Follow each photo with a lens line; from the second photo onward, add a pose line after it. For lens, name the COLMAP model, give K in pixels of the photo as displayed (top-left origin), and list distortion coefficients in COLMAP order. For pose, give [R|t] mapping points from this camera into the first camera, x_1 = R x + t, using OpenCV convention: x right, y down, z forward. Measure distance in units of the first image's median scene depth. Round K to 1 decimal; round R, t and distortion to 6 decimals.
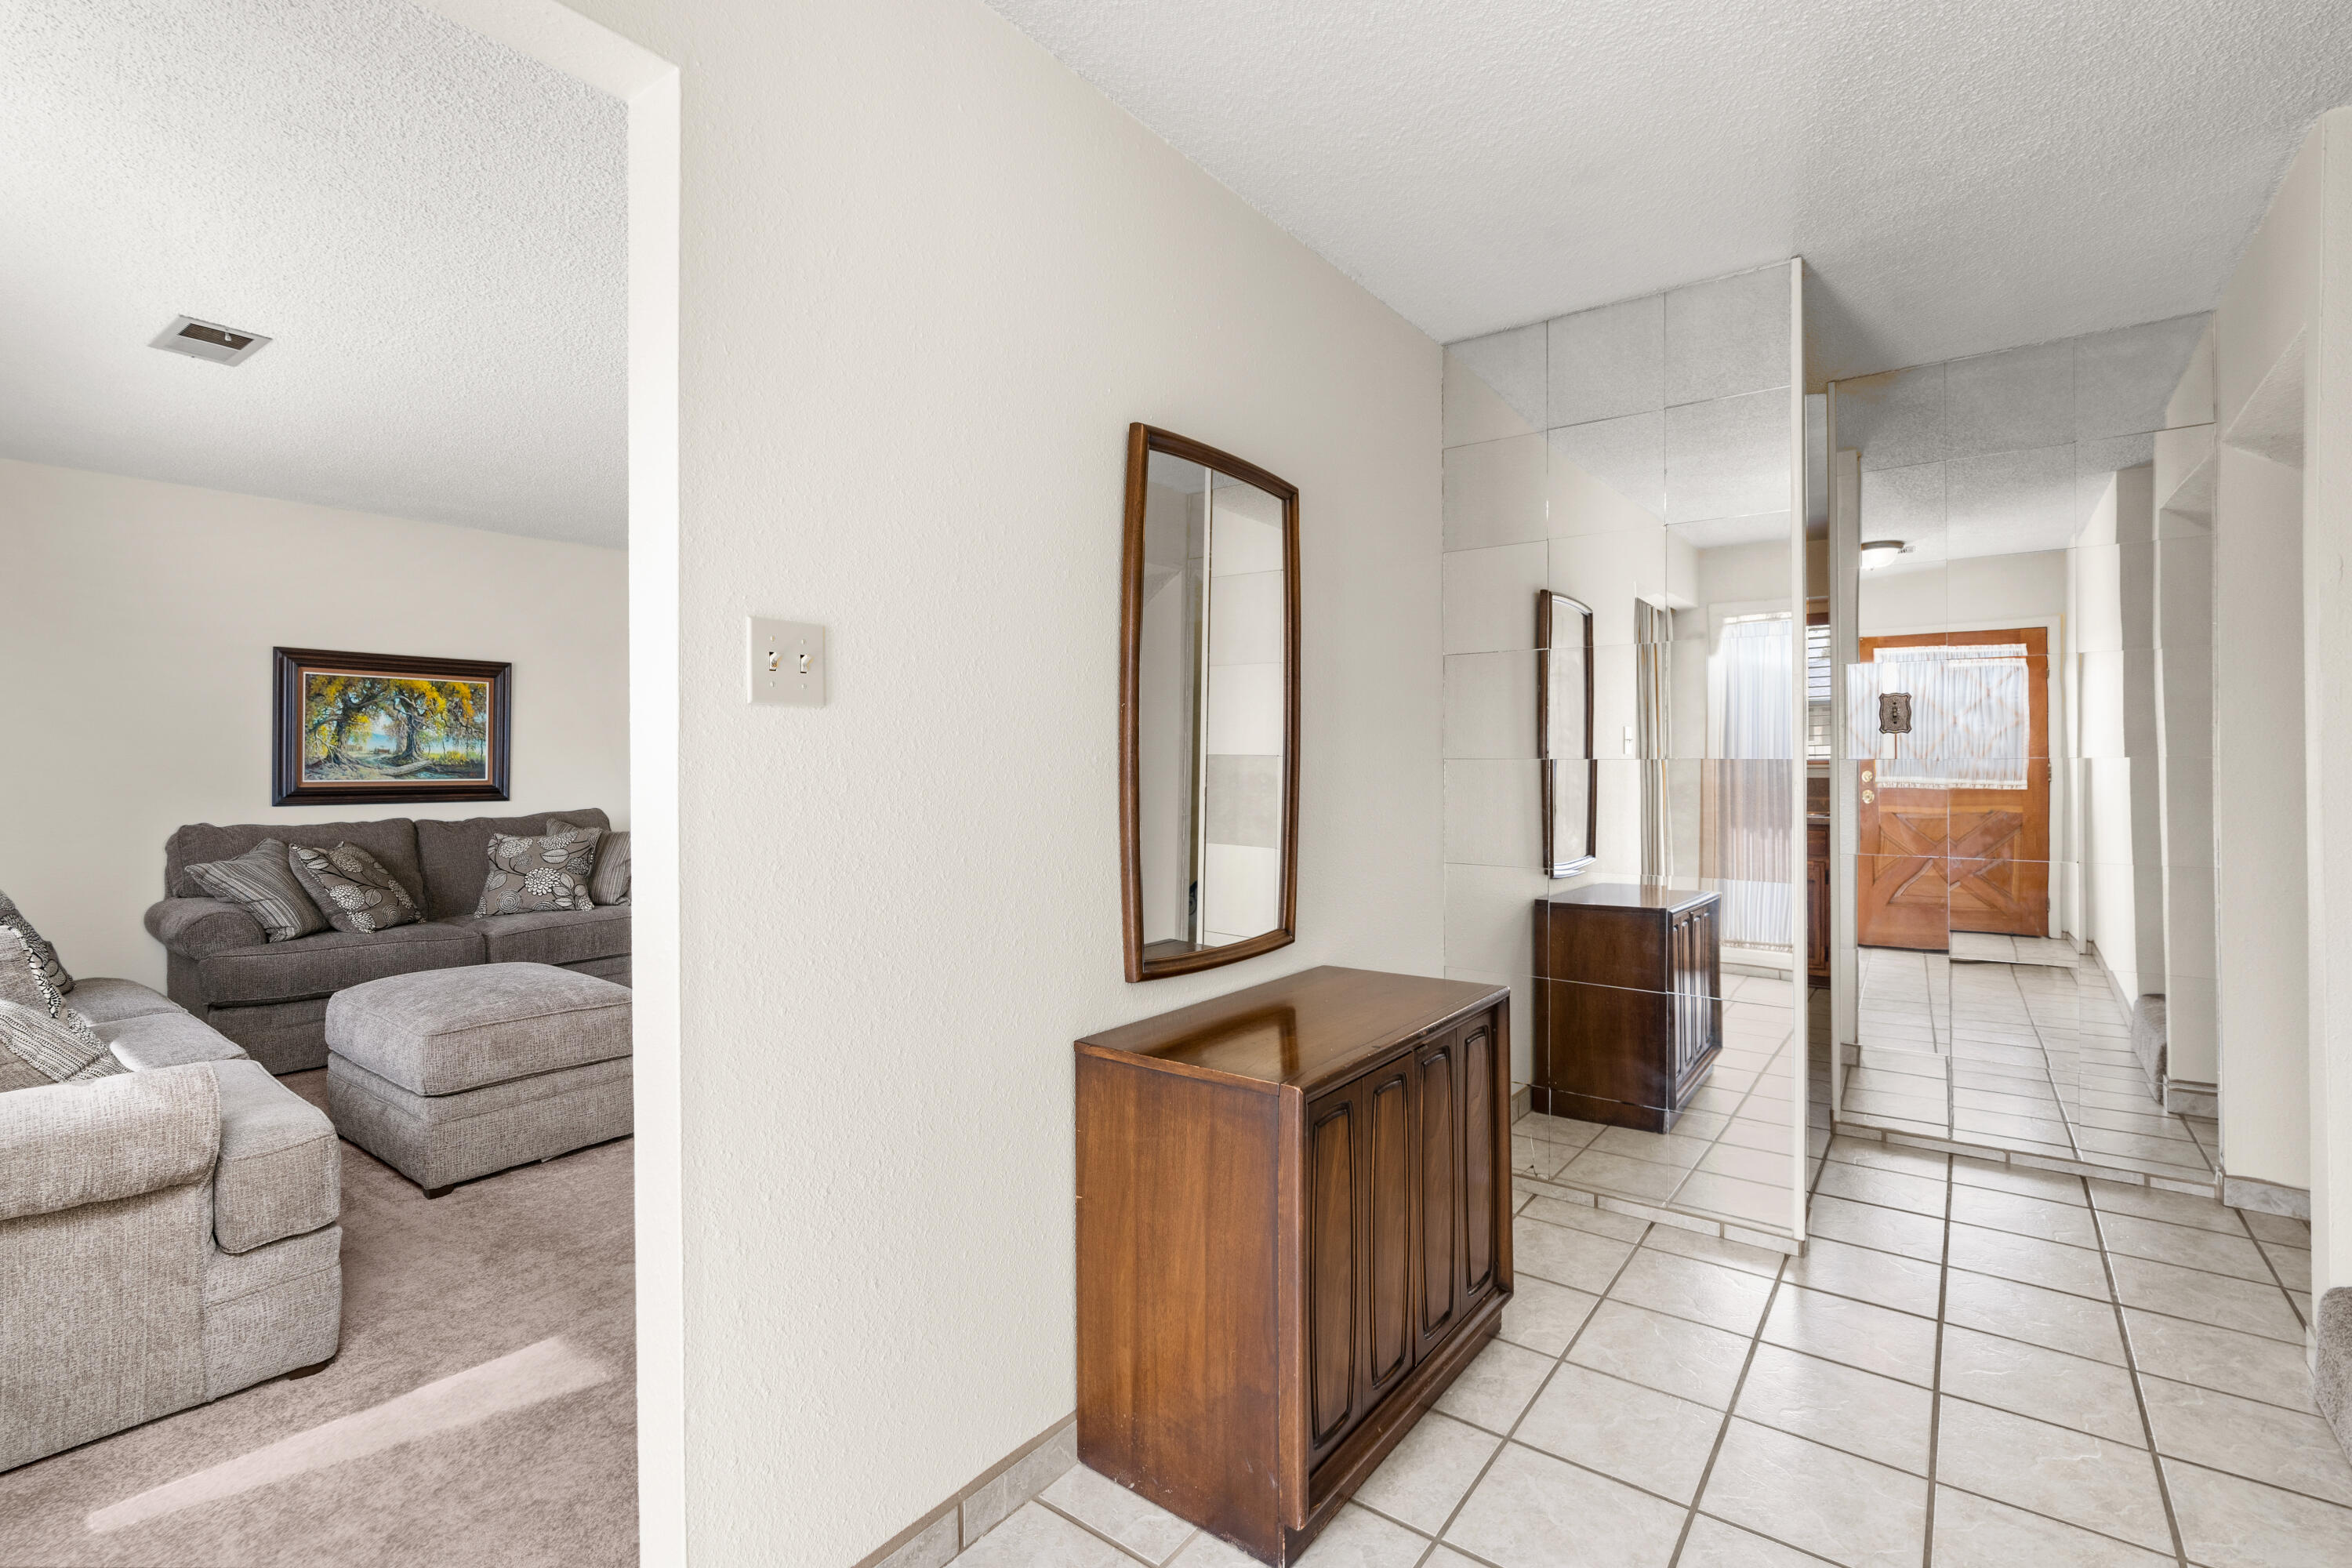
lens RADIAL K [[1056.5, 0, 1171.9], [0, 1056.5, 769.1], [0, 0, 1]] dist [0.001434, -0.000148]
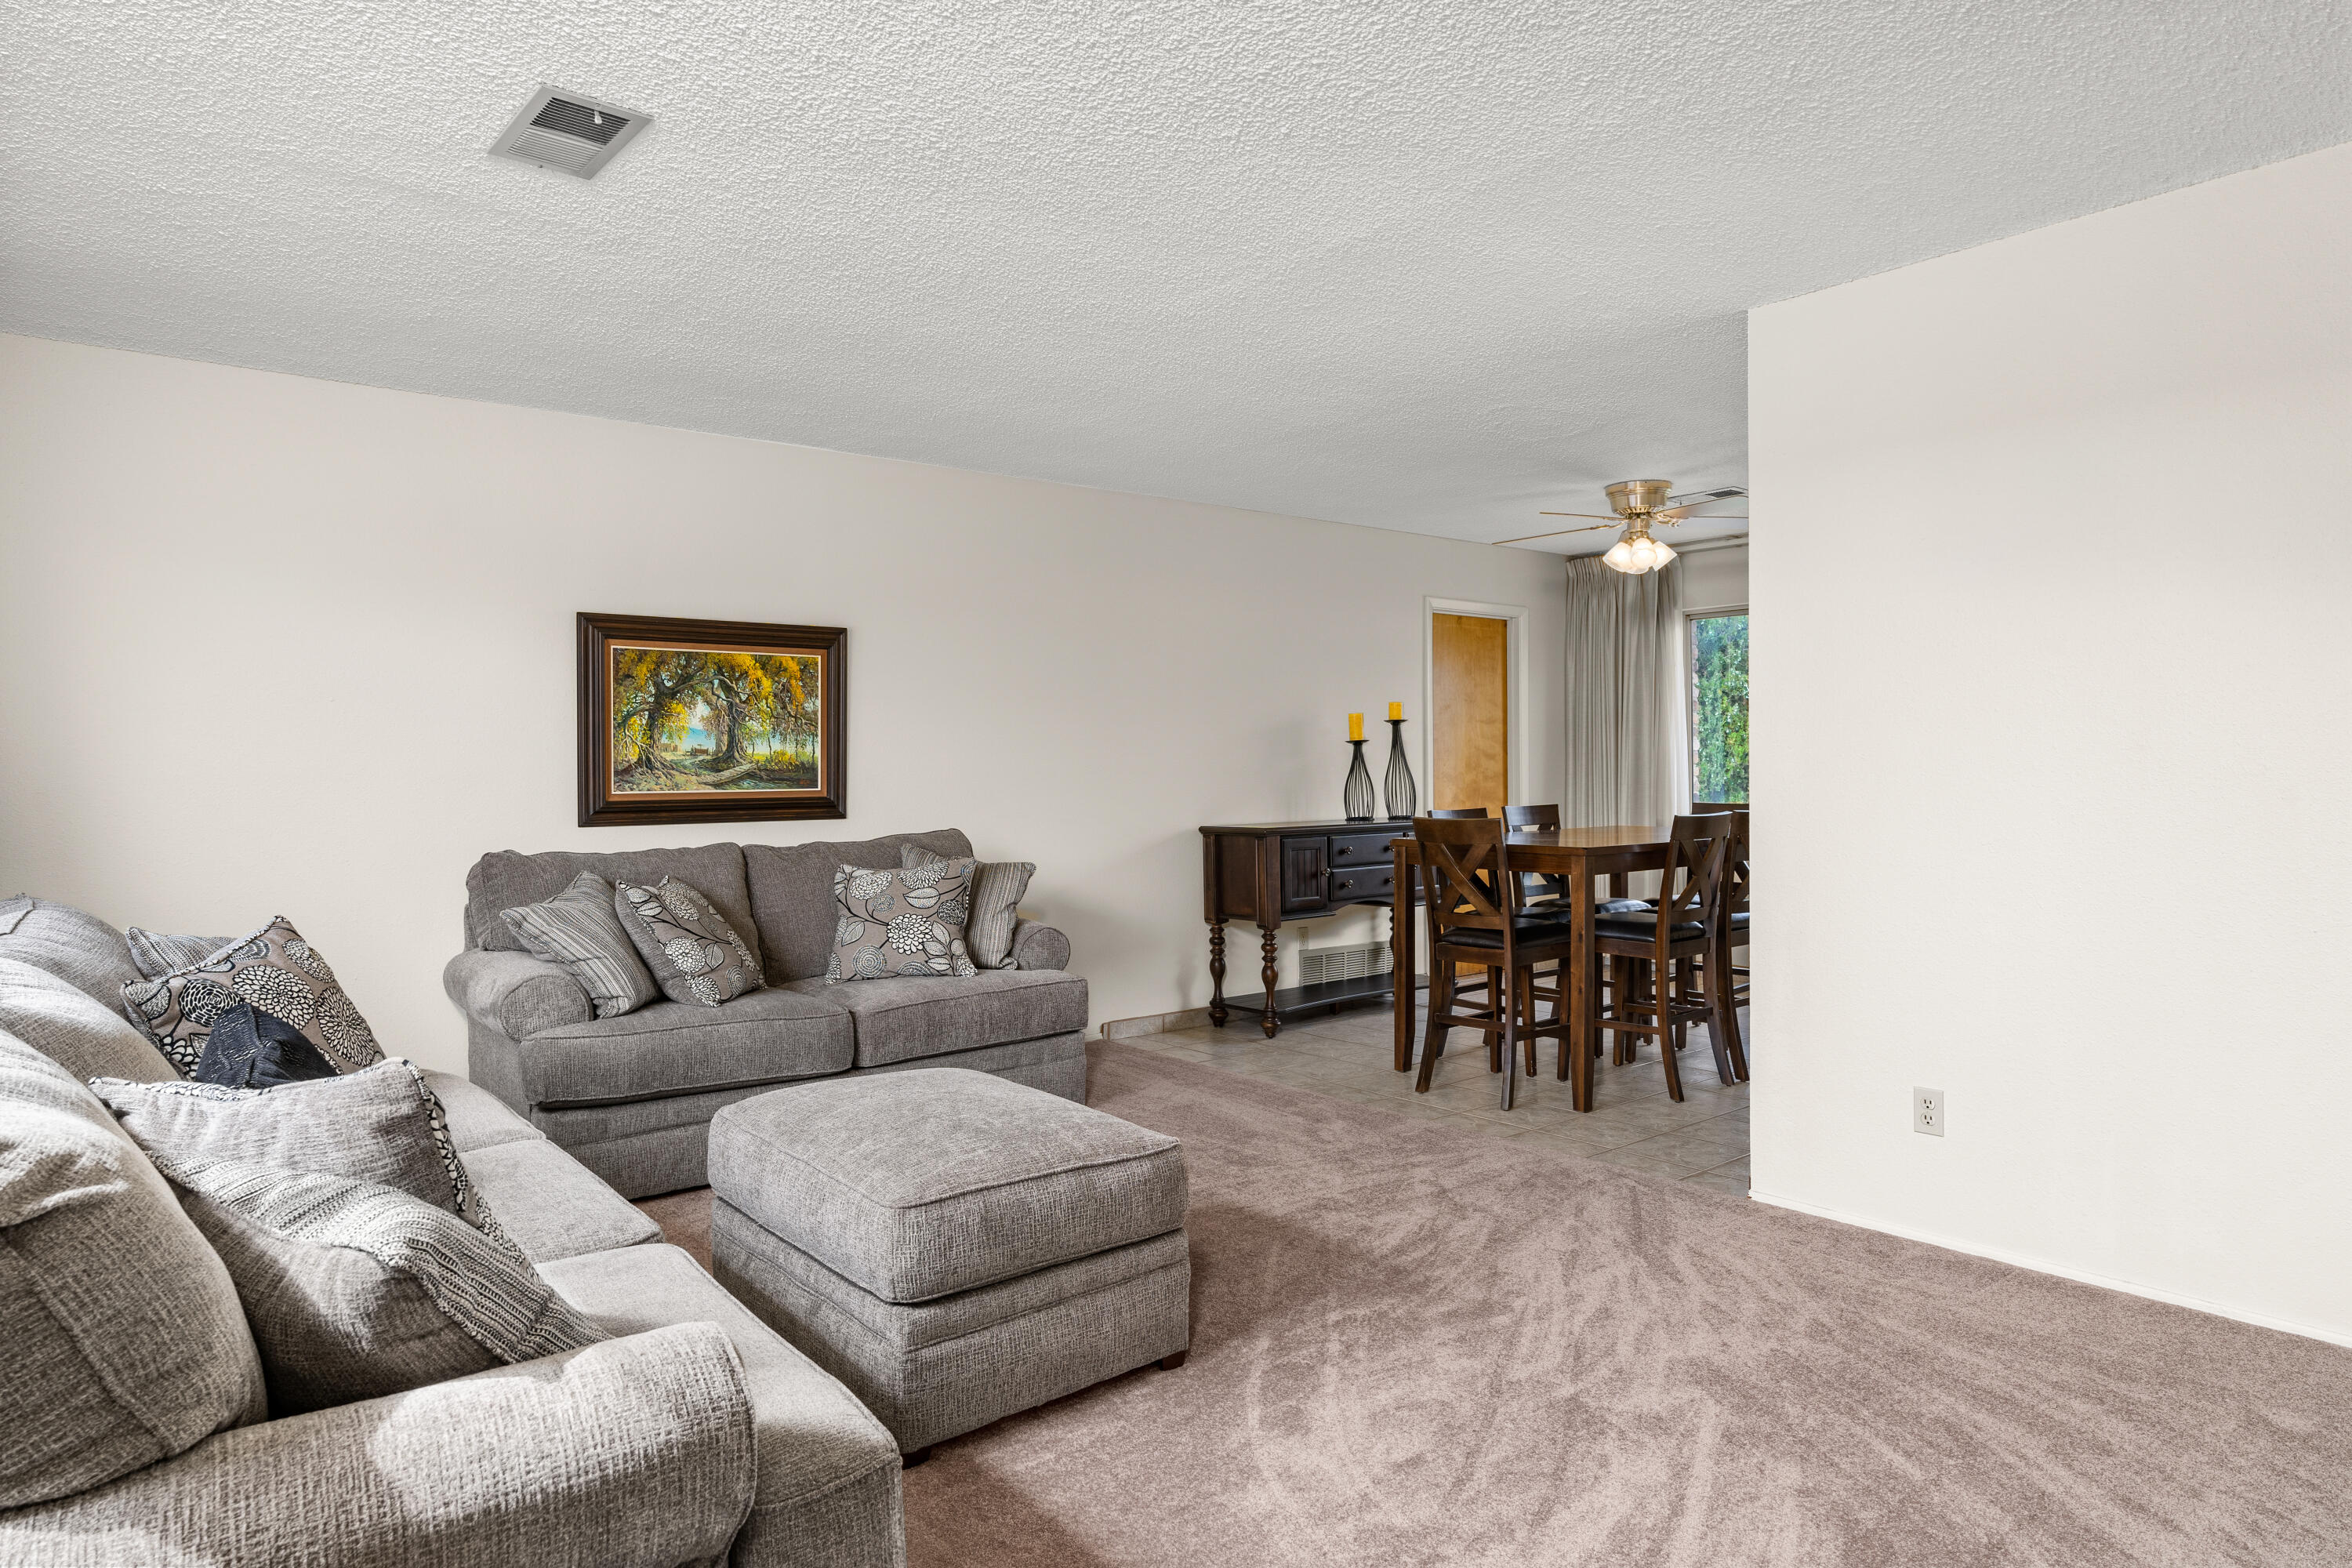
lens RADIAL K [[1365.4, 0, 1179.3], [0, 1365.4, 785.8], [0, 0, 1]] dist [0.000354, 0.000645]
pose [[0.974019, -0.003568, -0.226437, -0.213933], [0.006526, 0.999903, 0.012316, -0.002758], [0.226371, -0.013474, 0.973948, 0.153913]]
